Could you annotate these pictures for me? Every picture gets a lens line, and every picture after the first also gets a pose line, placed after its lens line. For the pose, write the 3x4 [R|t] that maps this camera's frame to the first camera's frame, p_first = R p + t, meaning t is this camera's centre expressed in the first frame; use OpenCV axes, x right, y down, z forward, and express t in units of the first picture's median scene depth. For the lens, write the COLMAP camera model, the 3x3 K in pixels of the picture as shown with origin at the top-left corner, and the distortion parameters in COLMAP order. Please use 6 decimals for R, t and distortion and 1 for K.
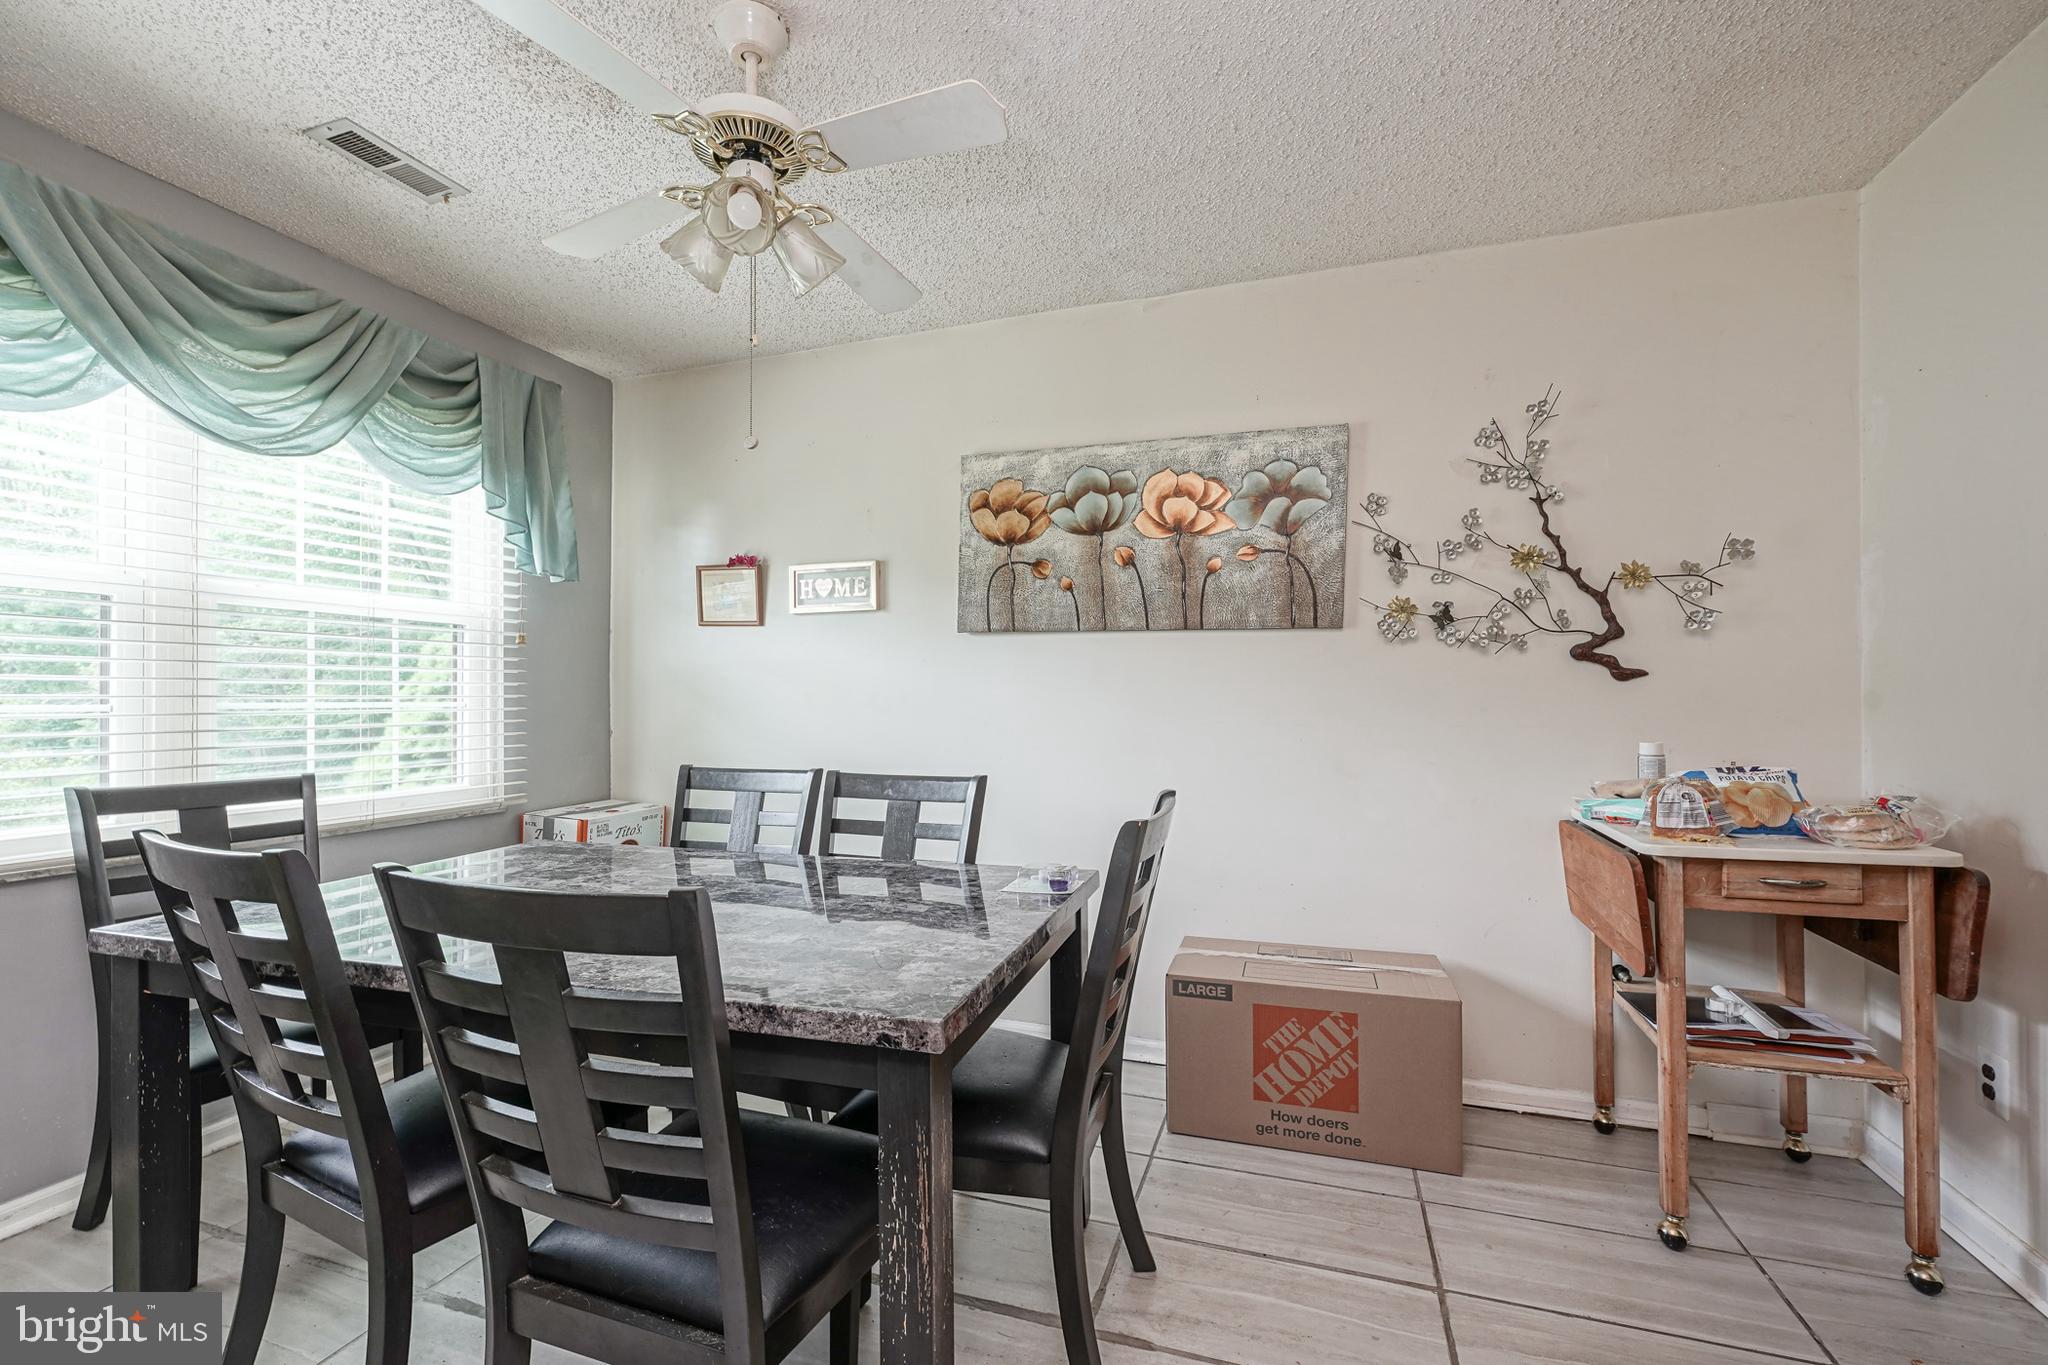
lens RADIAL K [[838.3, 0, 1026.3], [0, 838.3, 690.2], [0, 0, 1]] dist [-0.002015, -0.000843]
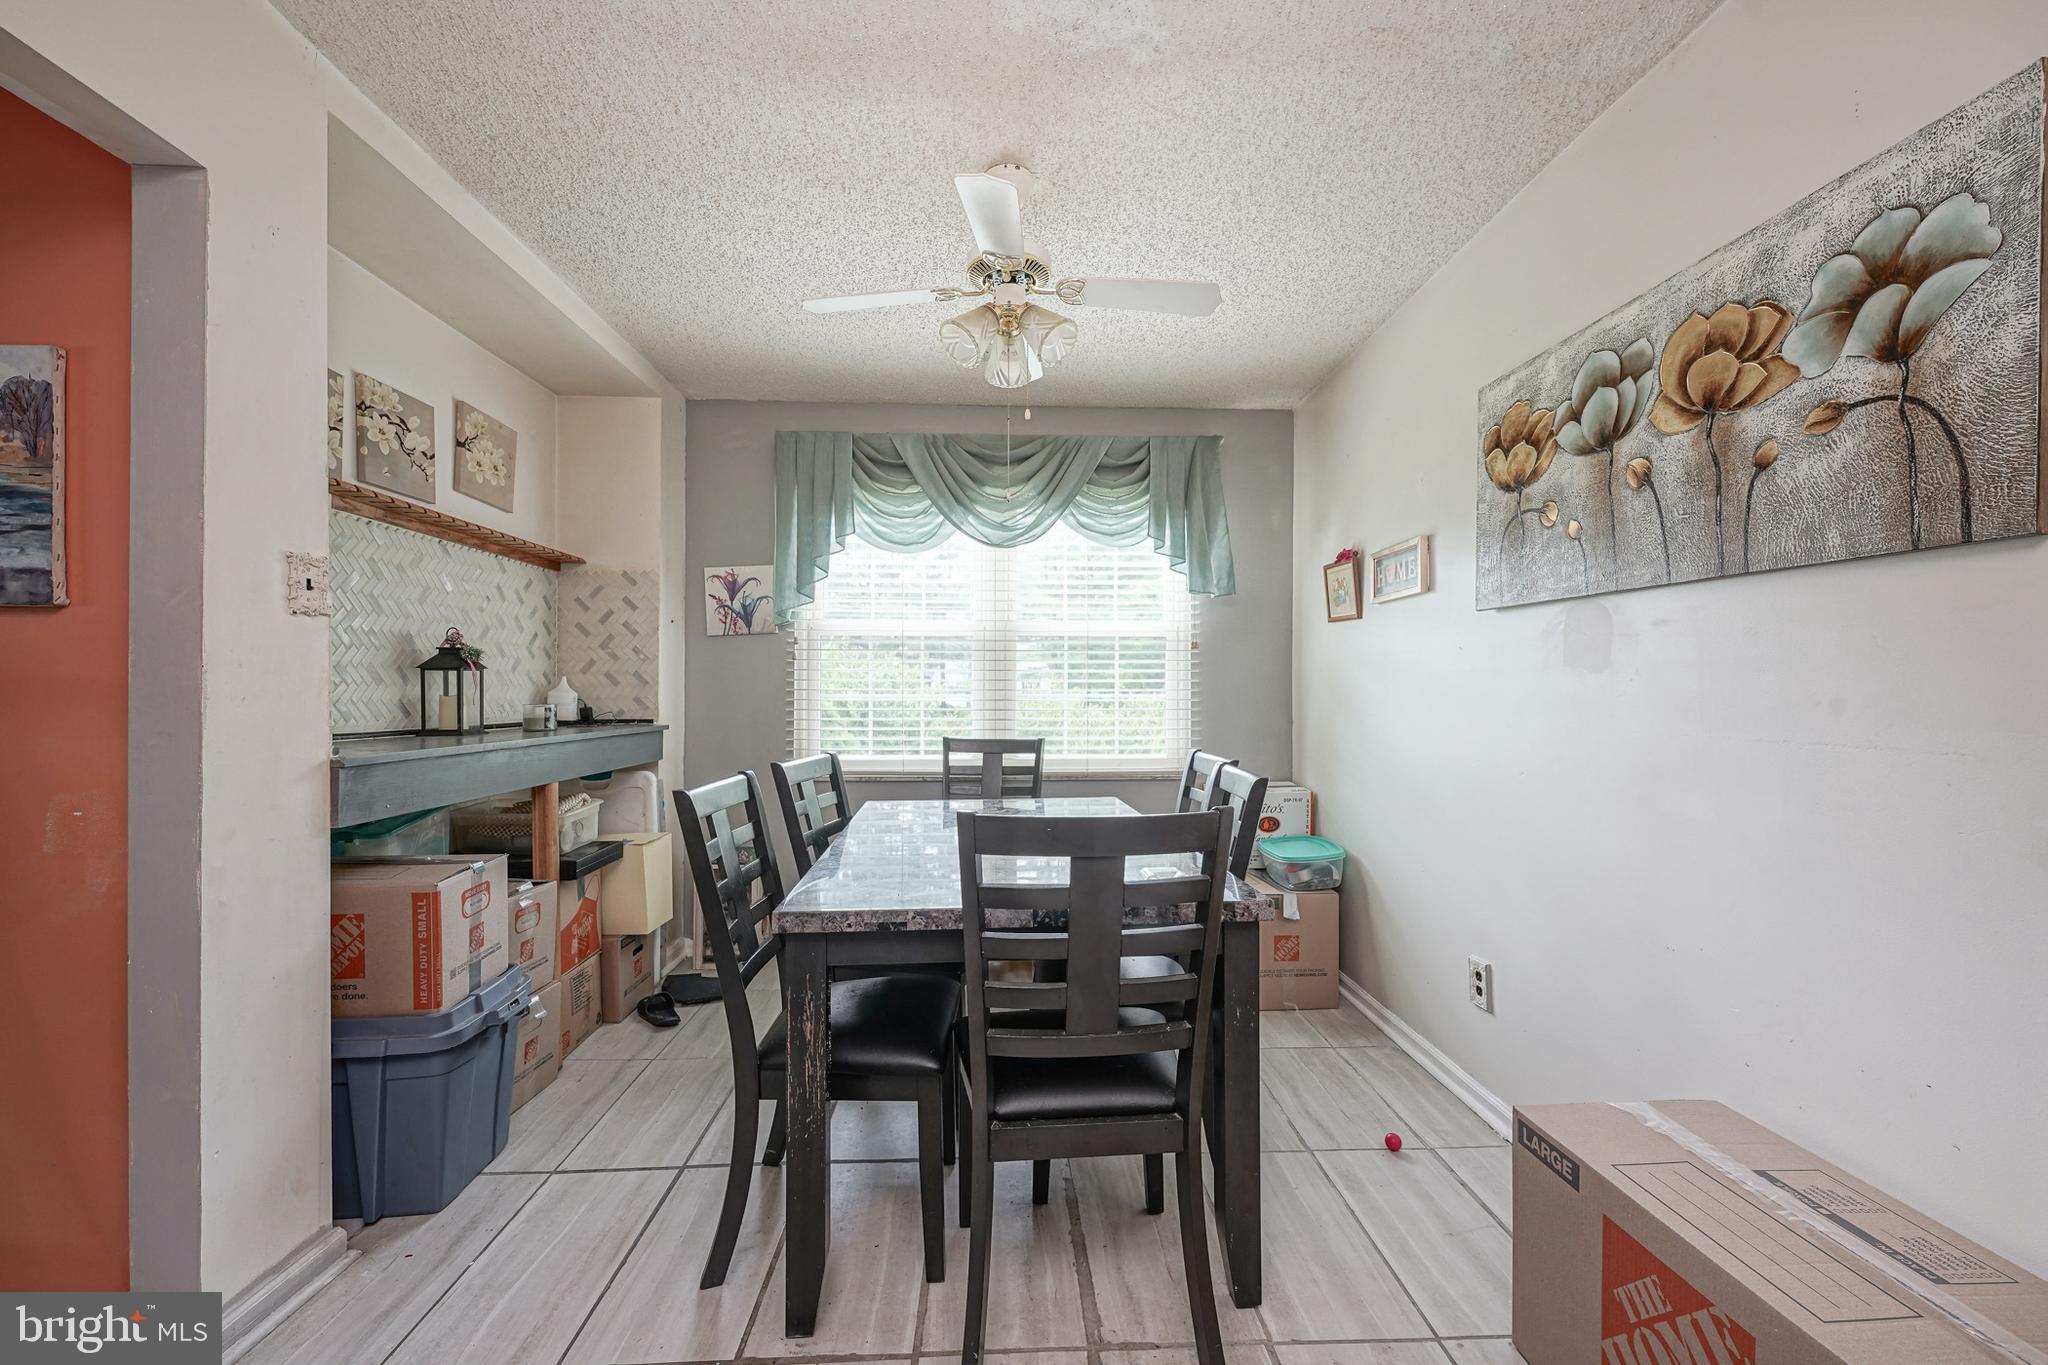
lens RADIAL K [[838.3, 0, 1018.3], [0, 838.3, 681.3], [0, 0, 1]] dist [-0.002015, -0.000843]
pose [[0.358517, -0.008875, -0.933481, 0.560405], [0.005534, 0.999957, -0.007382, 0.001671], [0.933507, -0.002519, 0.358551, 0.337153]]
